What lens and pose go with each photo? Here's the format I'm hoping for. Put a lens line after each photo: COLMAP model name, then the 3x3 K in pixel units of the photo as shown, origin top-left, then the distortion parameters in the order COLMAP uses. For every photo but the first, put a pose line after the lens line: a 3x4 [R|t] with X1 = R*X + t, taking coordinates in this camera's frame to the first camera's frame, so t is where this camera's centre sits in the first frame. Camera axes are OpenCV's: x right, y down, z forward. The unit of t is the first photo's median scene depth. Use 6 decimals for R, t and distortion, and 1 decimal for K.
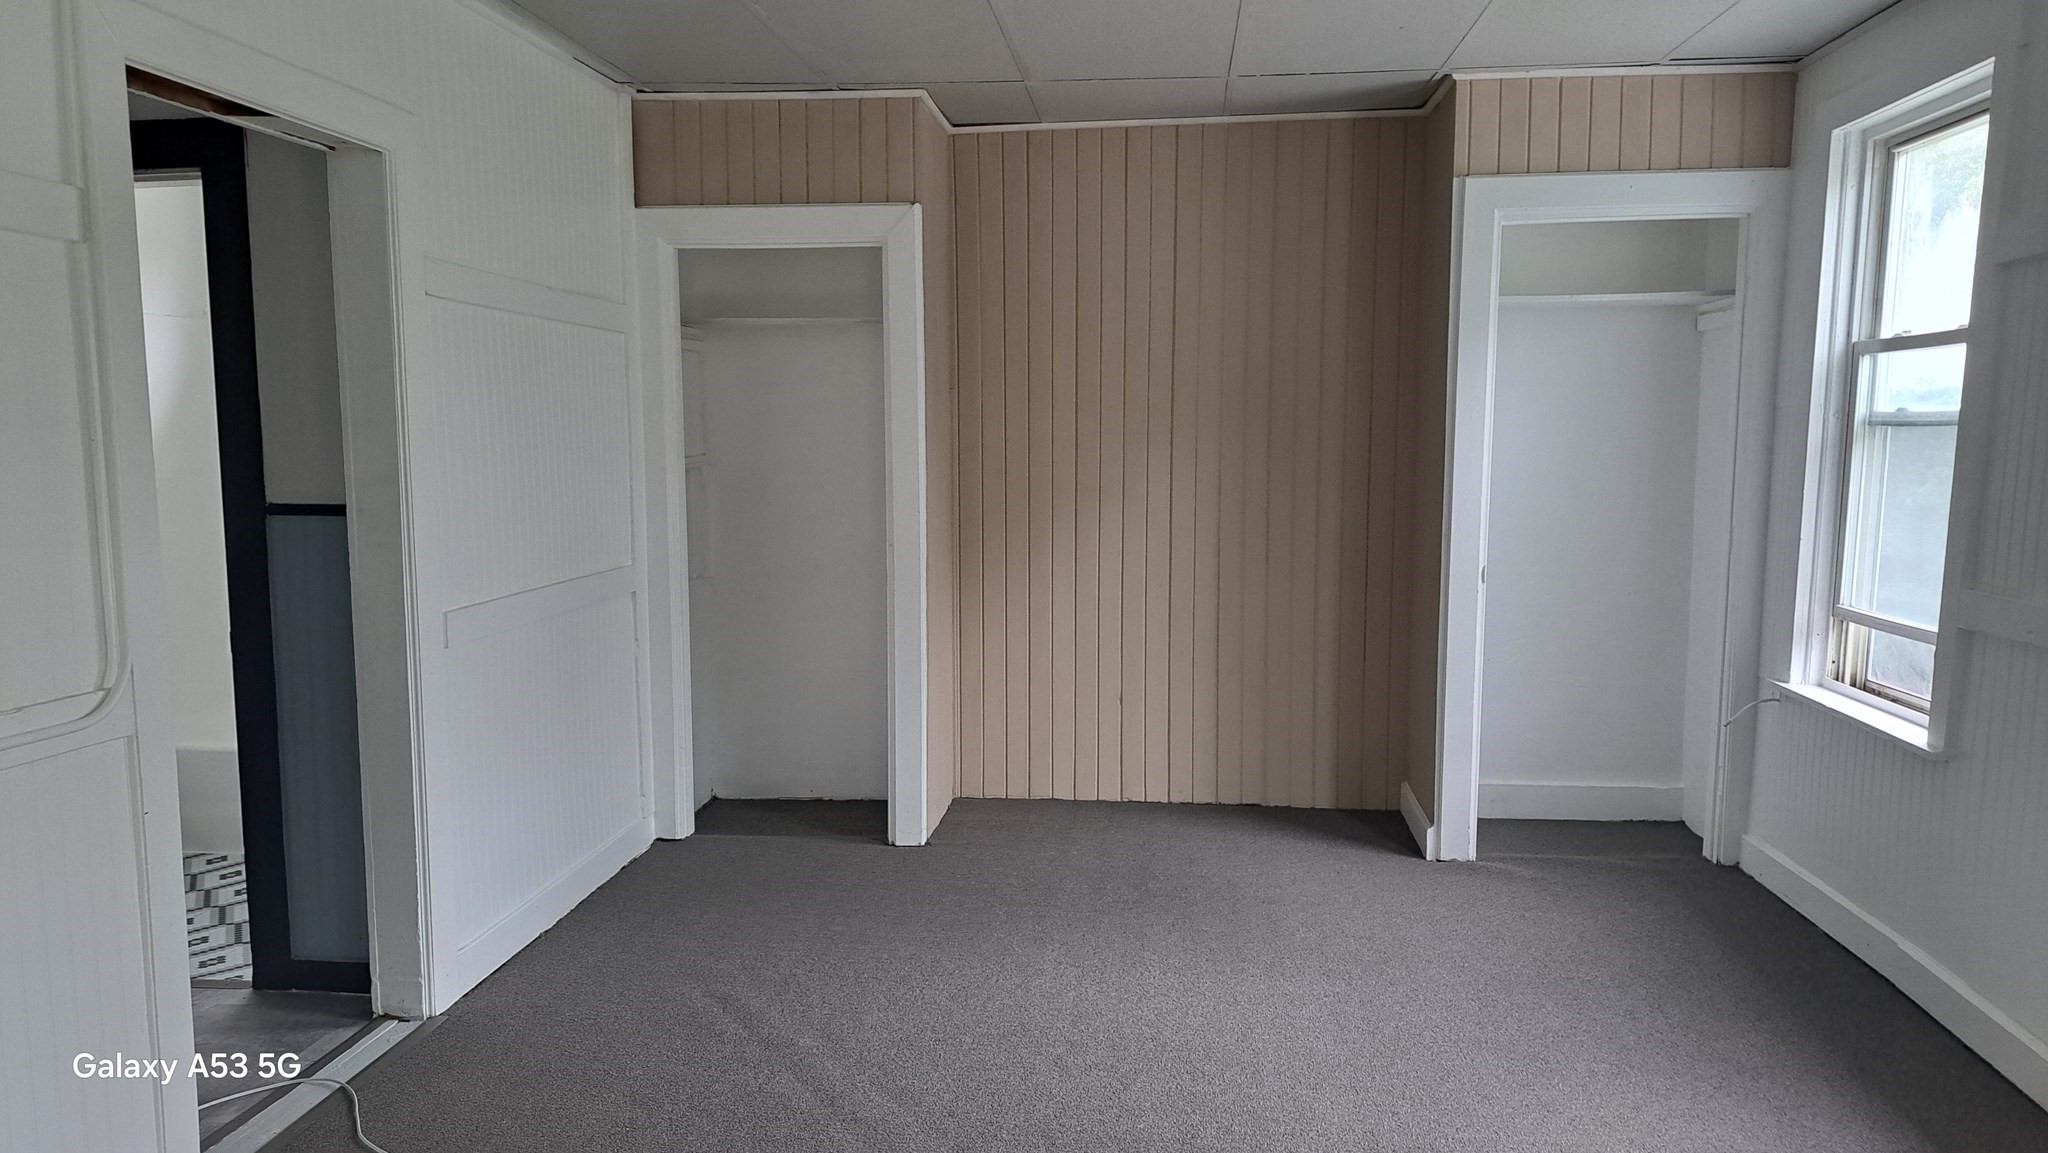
lens RADIAL K [[1477.7, 0, 1032.0], [0, 1477.7, 571.6], [0, 0, 1]] dist [0.042463, -0.024654]
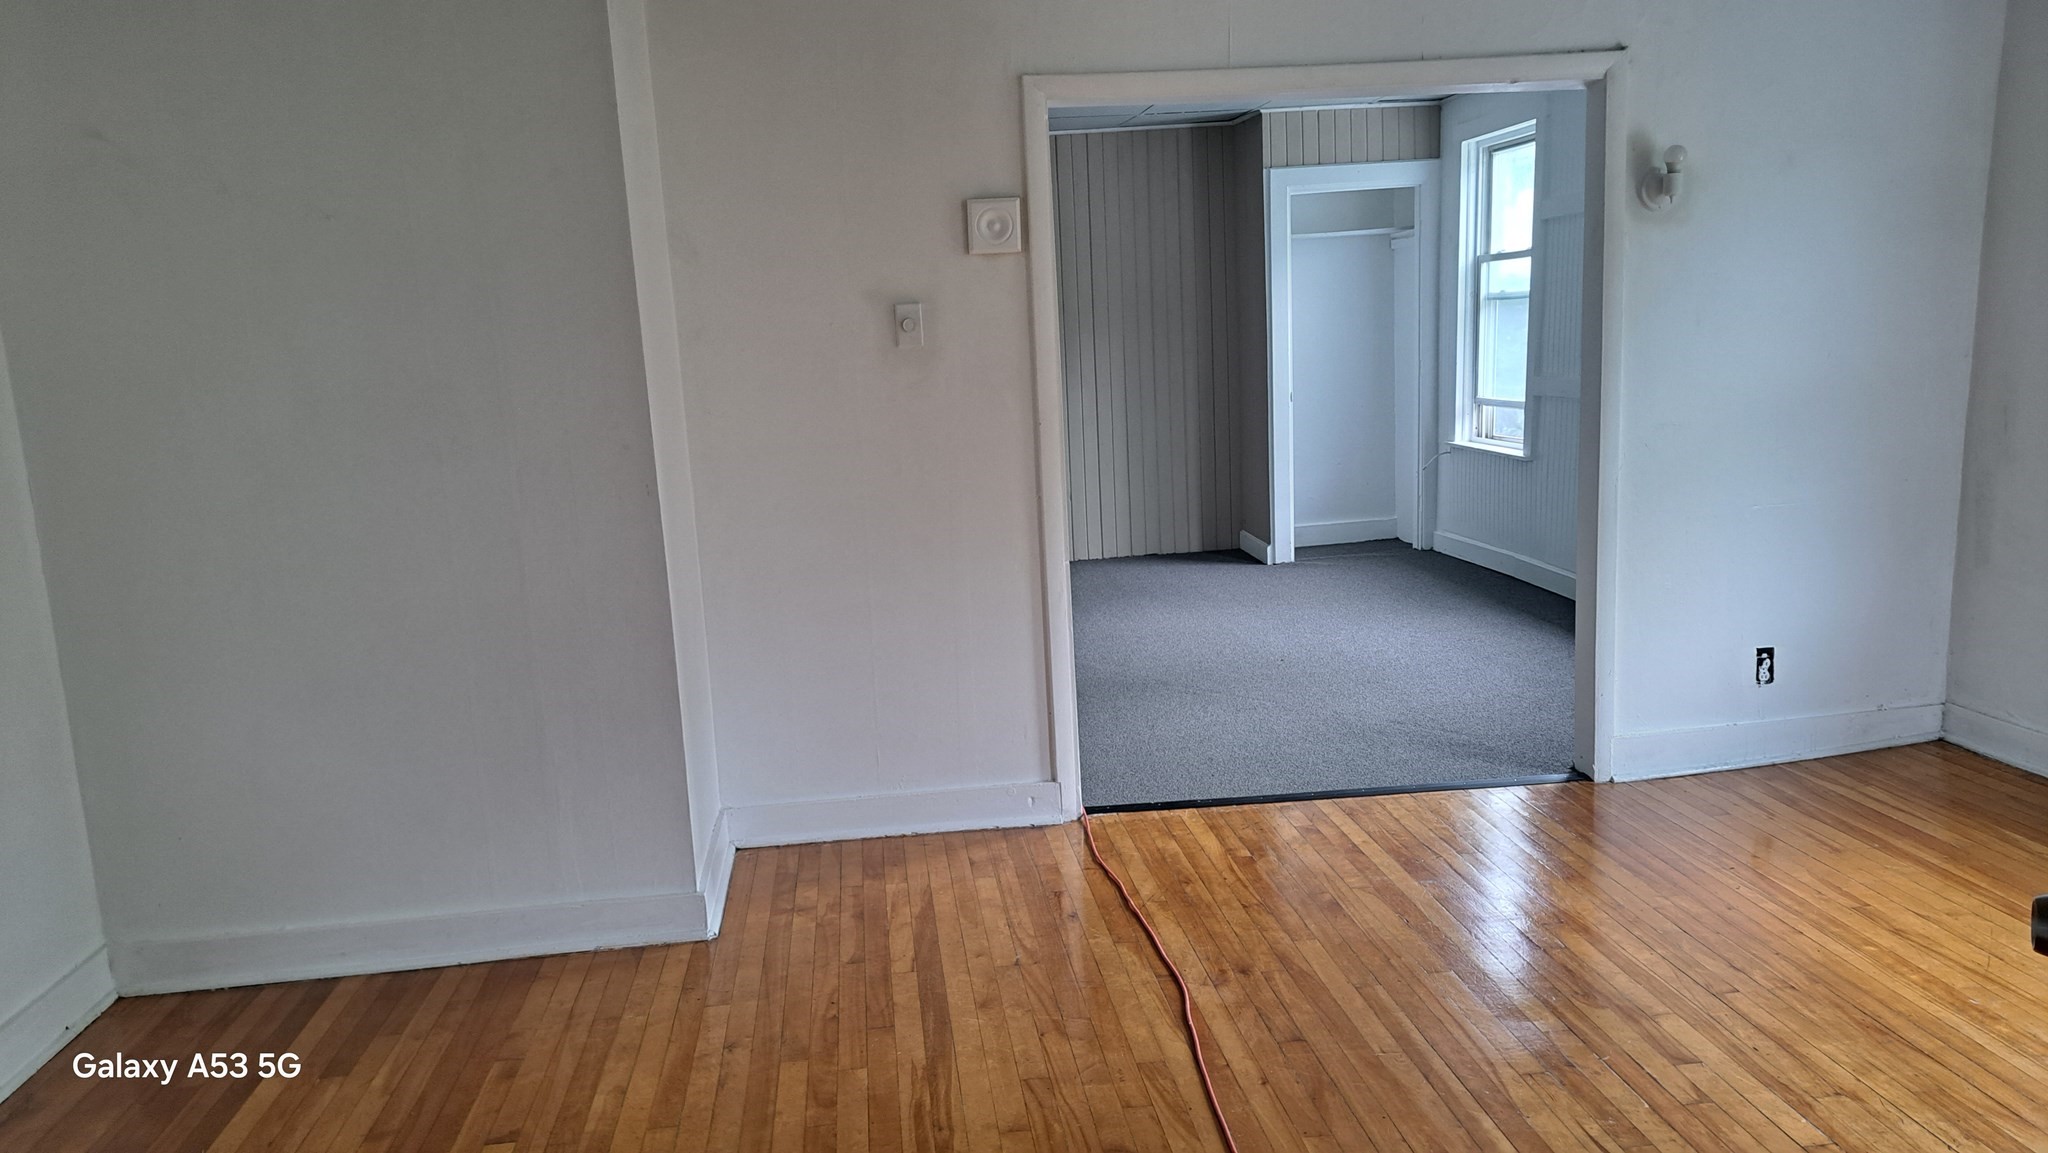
lens RADIAL K [[1477.7, 0, 1009.0], [0, 1477.7, 585.2], [0, 0, 1]] dist [0.042463, -0.024654]
pose [[0.975020, -0.088682, 0.203646, -0.430308], [0.074943, 0.994421, 0.074229, 0.073400], [-0.209092, -0.057113, 0.976227, -0.705775]]
